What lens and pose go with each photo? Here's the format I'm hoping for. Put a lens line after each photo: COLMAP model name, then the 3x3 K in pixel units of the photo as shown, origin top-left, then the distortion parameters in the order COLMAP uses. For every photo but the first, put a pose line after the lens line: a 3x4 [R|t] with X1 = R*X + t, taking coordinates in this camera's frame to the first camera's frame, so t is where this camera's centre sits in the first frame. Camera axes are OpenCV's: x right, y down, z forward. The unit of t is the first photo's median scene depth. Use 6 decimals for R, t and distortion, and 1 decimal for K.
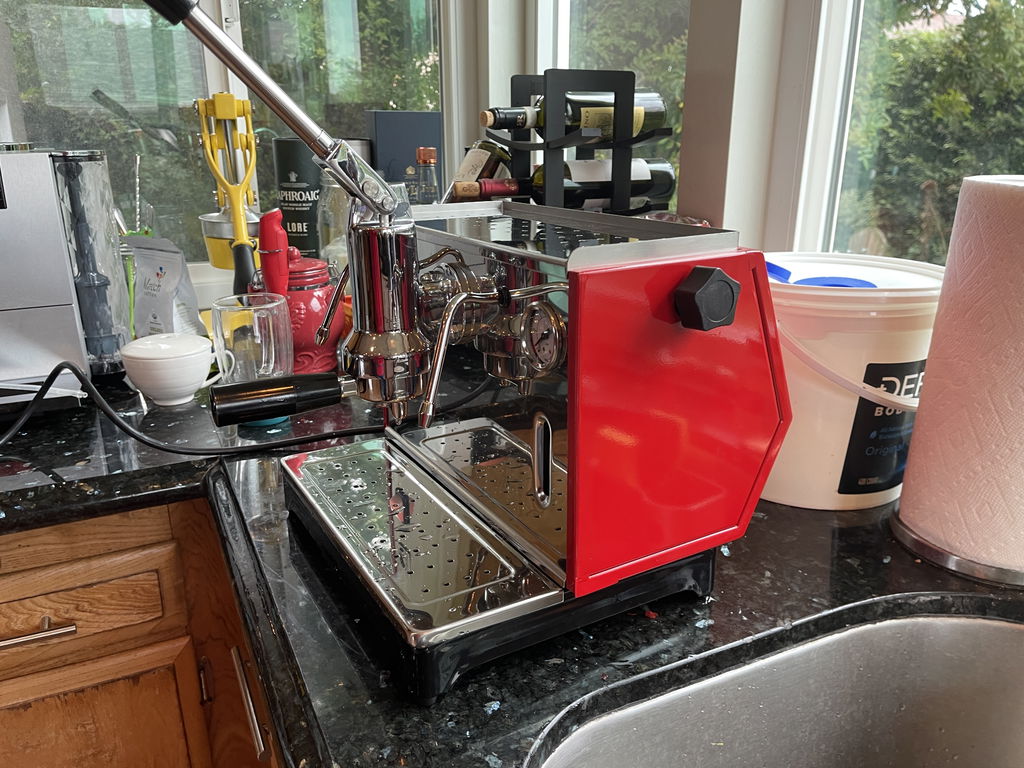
lens RADIAL K [[778.0, 0, 512.0], [0, 778.0, 384.0], [0, 0, 1]] dist [0.086073, -0.120756]
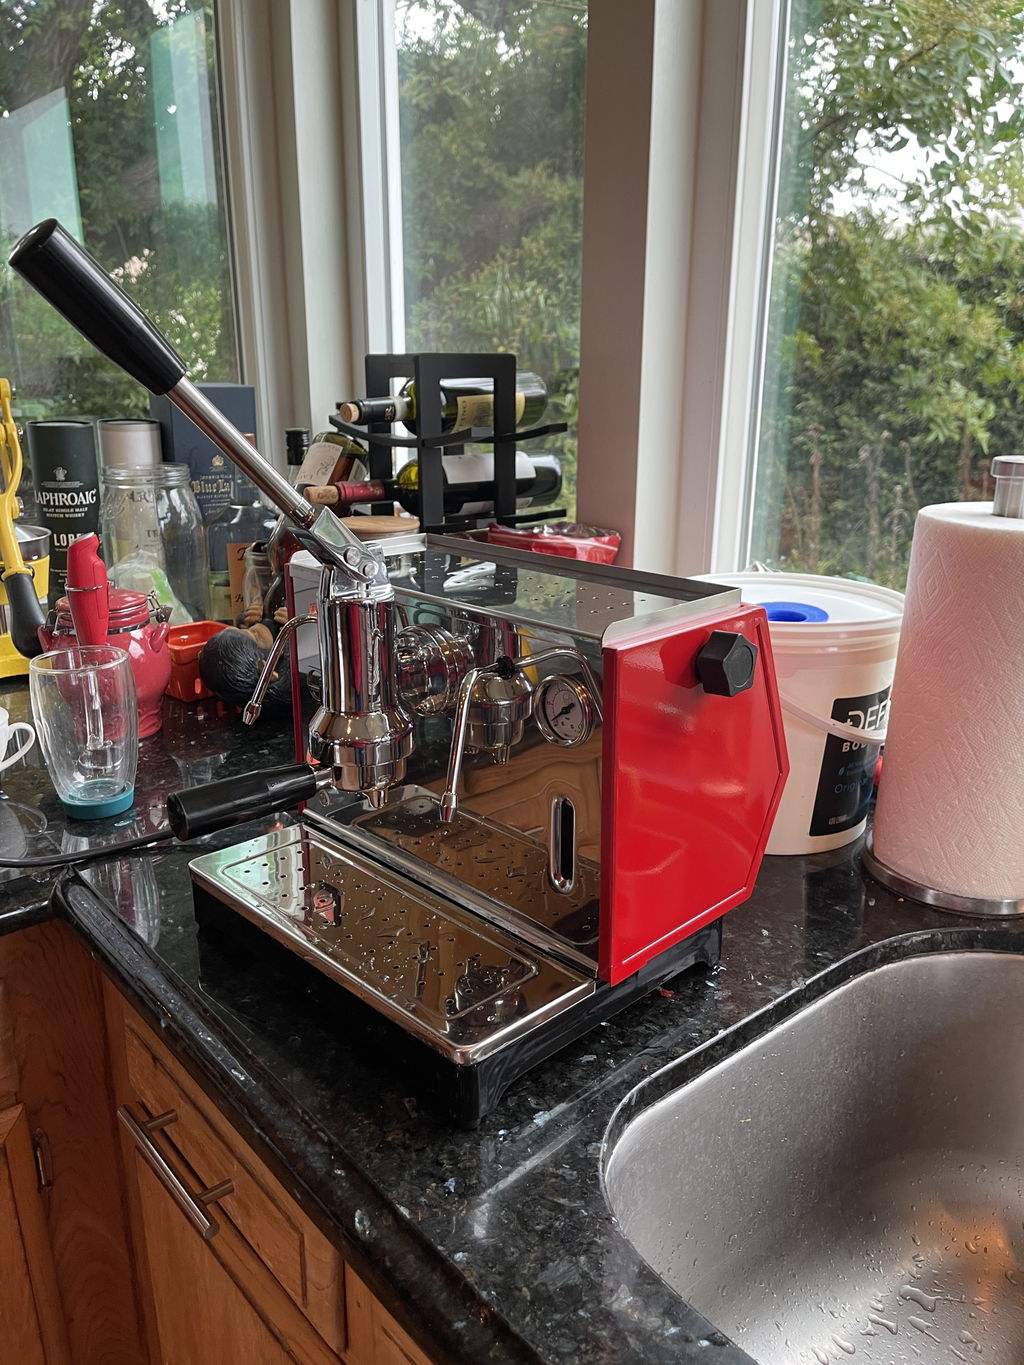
lens RADIAL K [[1037.0, 0, 512.1], [0, 1037.0, 673.5], [0, 0, 1]] dist [0.086073, -0.120756]
pose [[0.969501, -0.064650, 0.236406, -0.218545], [0.068732, 0.997594, -0.009059, -0.069506], [-0.235251, 0.025032, 0.971612, -0.138604]]
